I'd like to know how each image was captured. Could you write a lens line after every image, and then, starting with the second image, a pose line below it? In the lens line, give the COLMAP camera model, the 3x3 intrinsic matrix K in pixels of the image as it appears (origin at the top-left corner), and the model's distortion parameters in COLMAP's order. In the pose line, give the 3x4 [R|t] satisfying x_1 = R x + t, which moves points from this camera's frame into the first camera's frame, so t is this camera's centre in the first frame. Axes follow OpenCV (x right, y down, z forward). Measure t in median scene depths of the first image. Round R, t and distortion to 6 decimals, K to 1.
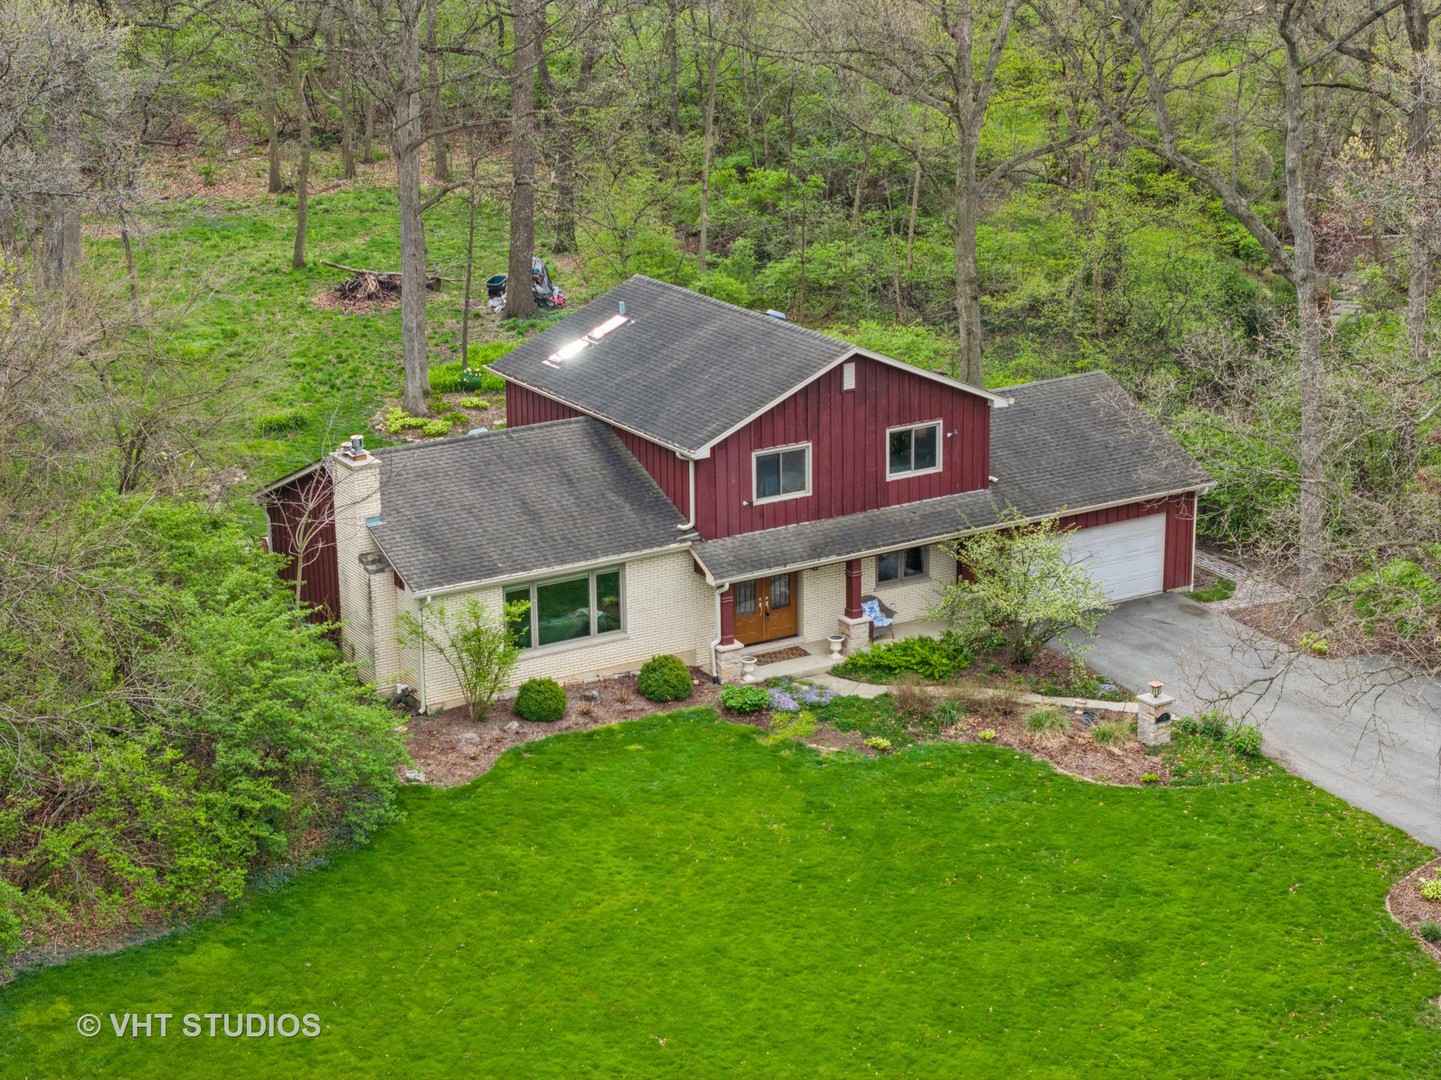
lens RADIAL K [[2902.9, 0, 720.5], [0, 2902.9, 540.0], [0, 0, 1]] dist [-0.080716, -0.275074]
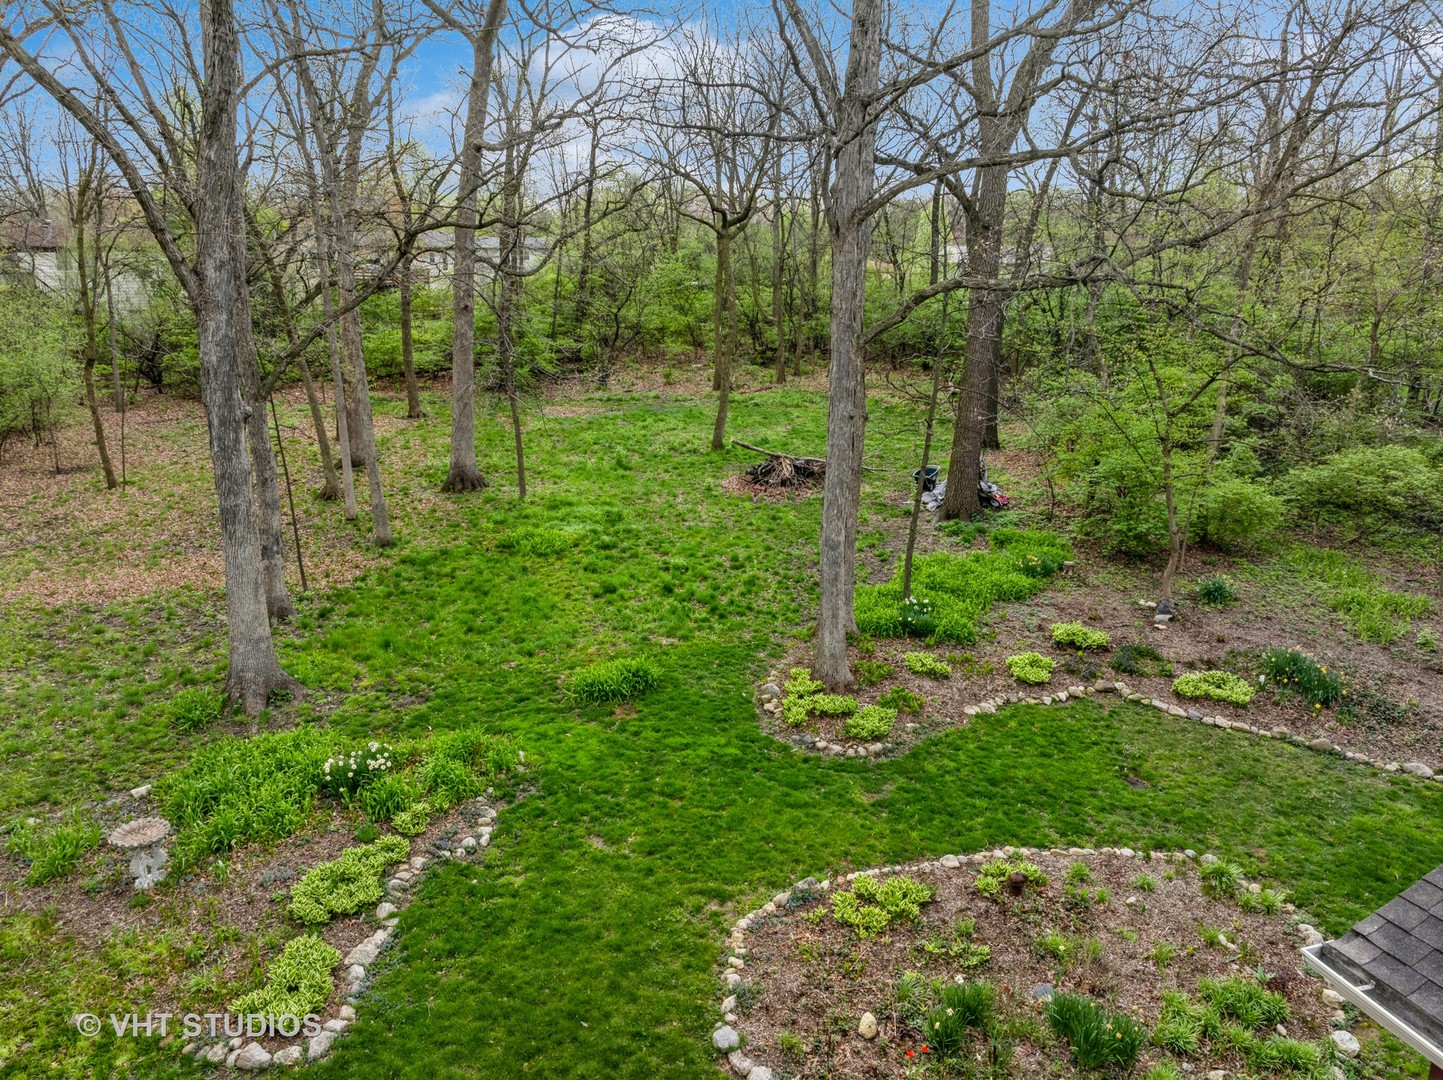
lens RADIAL K [[1015.4, 0, 720.5], [0, 1015.4, 534.2], [0, 0, 1]] dist [-0.020444, -0.042355]
pose [[0.978654, 0.065032, -0.194955, -0.090006], [-0.070841, 0.997223, -0.022965, -0.068826], [0.192920, 0.036285, 0.980543, 0.796602]]
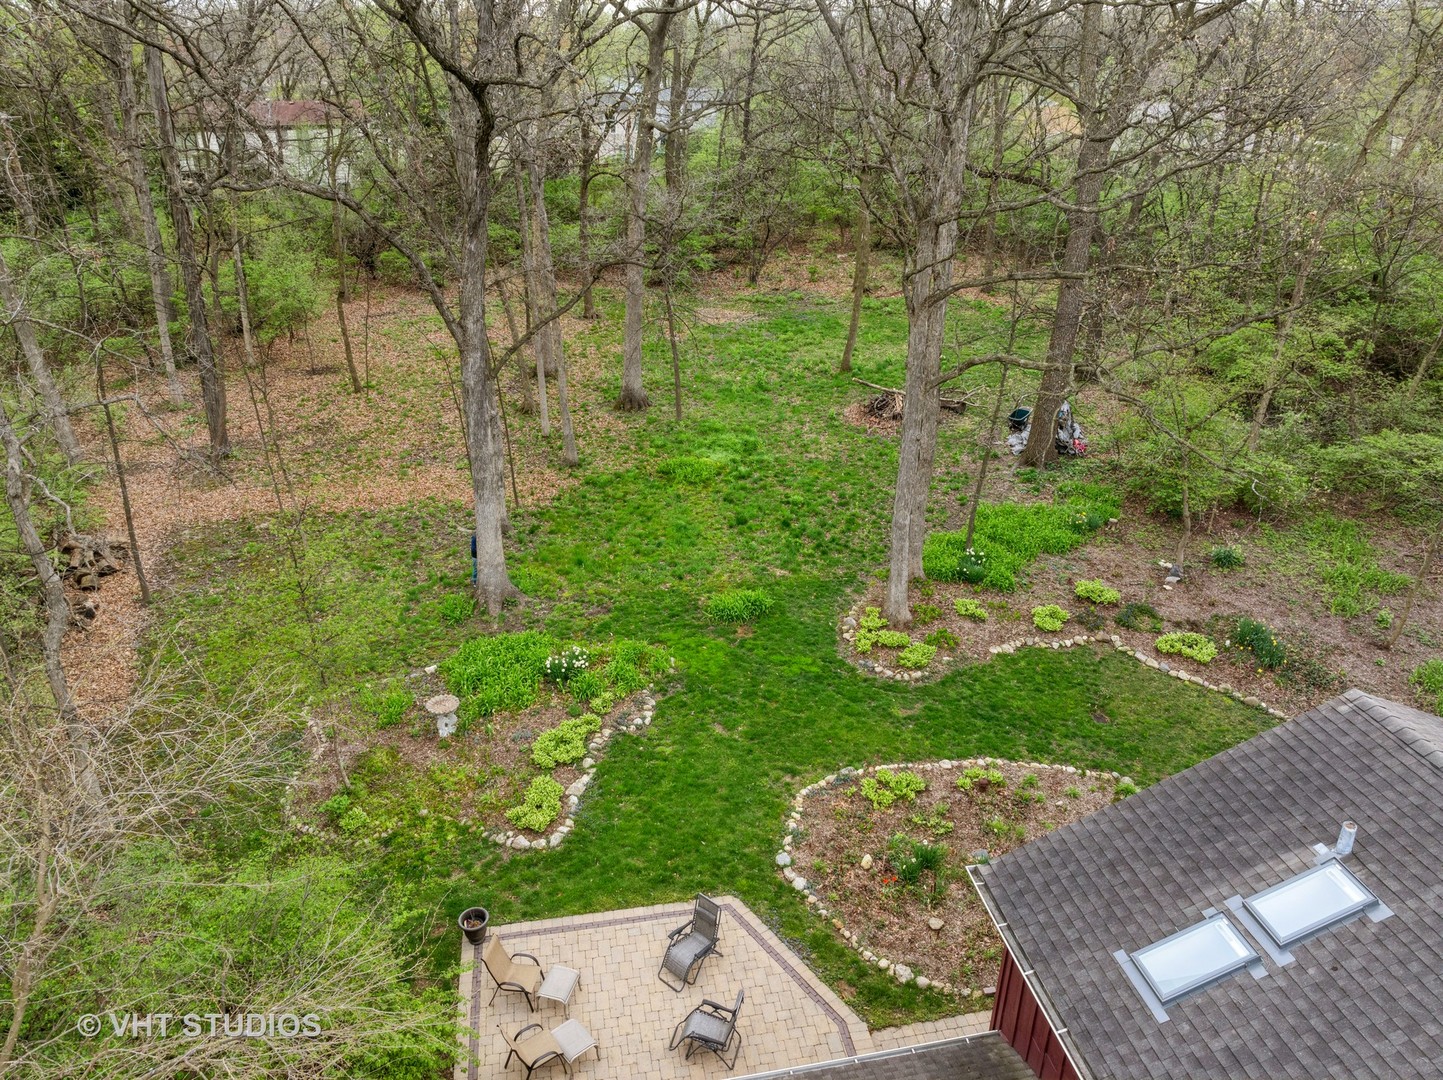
lens RADIAL K [[1015.4, 0, 720.5], [0, 1015.4, 534.2], [0, 0, 1]] dist [-0.020444, -0.042355]
pose [[0.934900, 0.163247, -0.315139, -0.065234], [-0.113920, 0.978981, 0.169169, -0.112810], [0.336131, -0.122255, 0.933847, 0.722800]]
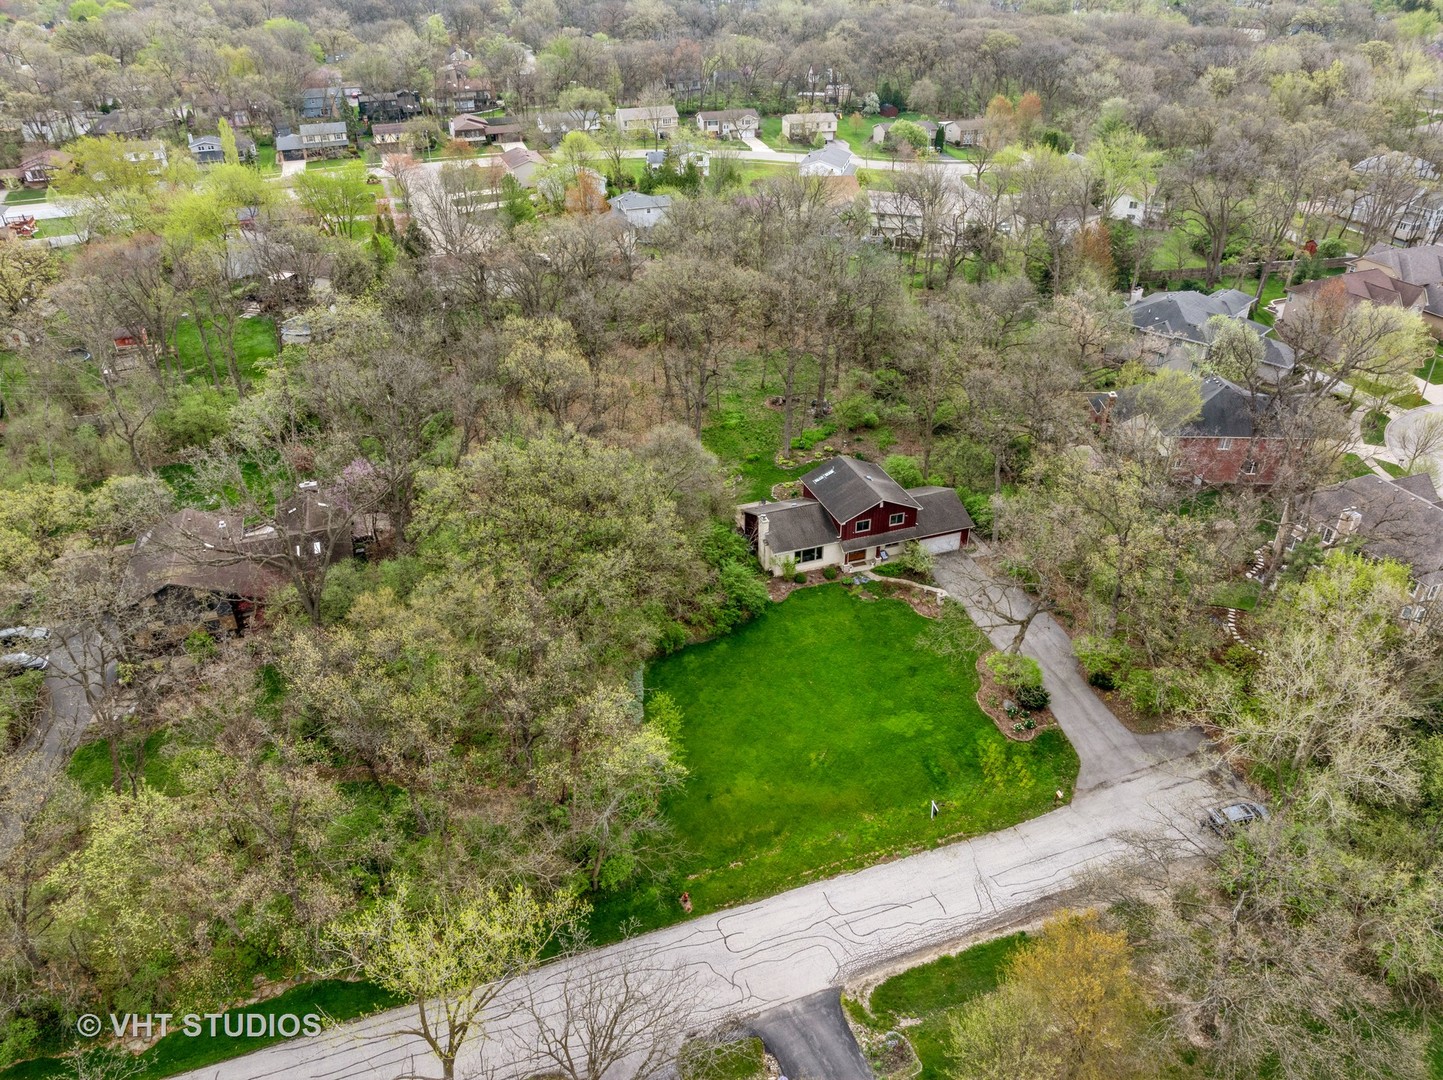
lens RADIAL K [[1015.4, 0, 720.5], [0, 1015.4, 534.2], [0, 0, 1]] dist [-0.020444, -0.042355]
pose [[0.978531, 0.112415, -0.172743, 0.058406], [-0.065271, 0.964039, 0.257622, -0.297402], [0.195492, -0.240816, 0.950679, -0.360298]]
